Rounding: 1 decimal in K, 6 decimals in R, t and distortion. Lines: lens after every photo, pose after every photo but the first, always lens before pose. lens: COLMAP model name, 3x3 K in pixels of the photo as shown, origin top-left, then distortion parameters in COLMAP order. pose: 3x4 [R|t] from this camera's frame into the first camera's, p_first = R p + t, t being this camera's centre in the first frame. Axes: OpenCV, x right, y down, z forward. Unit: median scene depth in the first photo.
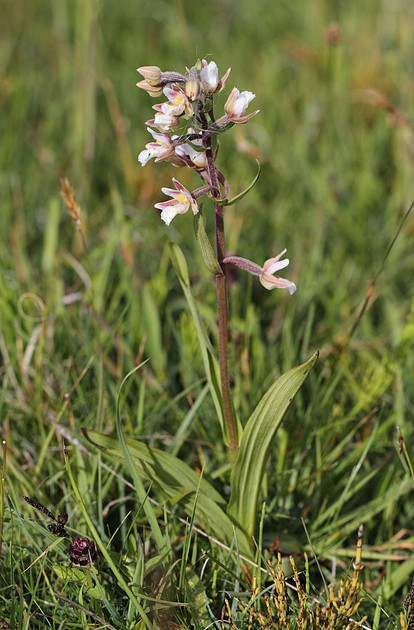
lens RADIAL K [[3022.7, 0, 206.9], [0, 3022.7, 314.9], [0, 0, 1]] dist [0.114494, 0.000000]
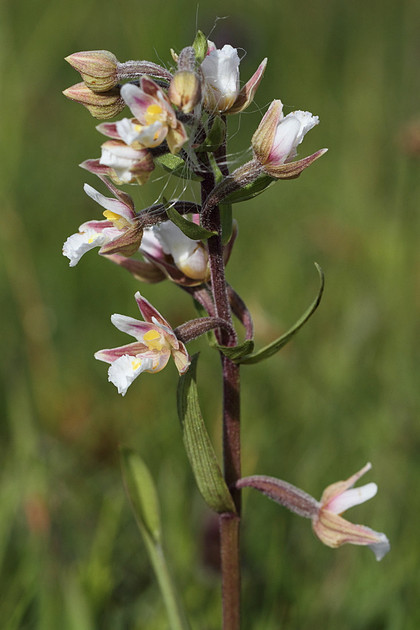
lens RADIAL K [[3022.7, 0, 210.3], [0, 3022.7, 315.4], [0, 0, 1]] dist [0.114494, 0.000000]
pose [[0.999448, 0.026409, 0.020180, -0.009151], [-0.023570, 0.991254, -0.129847, 0.017842], [-0.023433, 0.129300, 0.991329, 0.541777]]
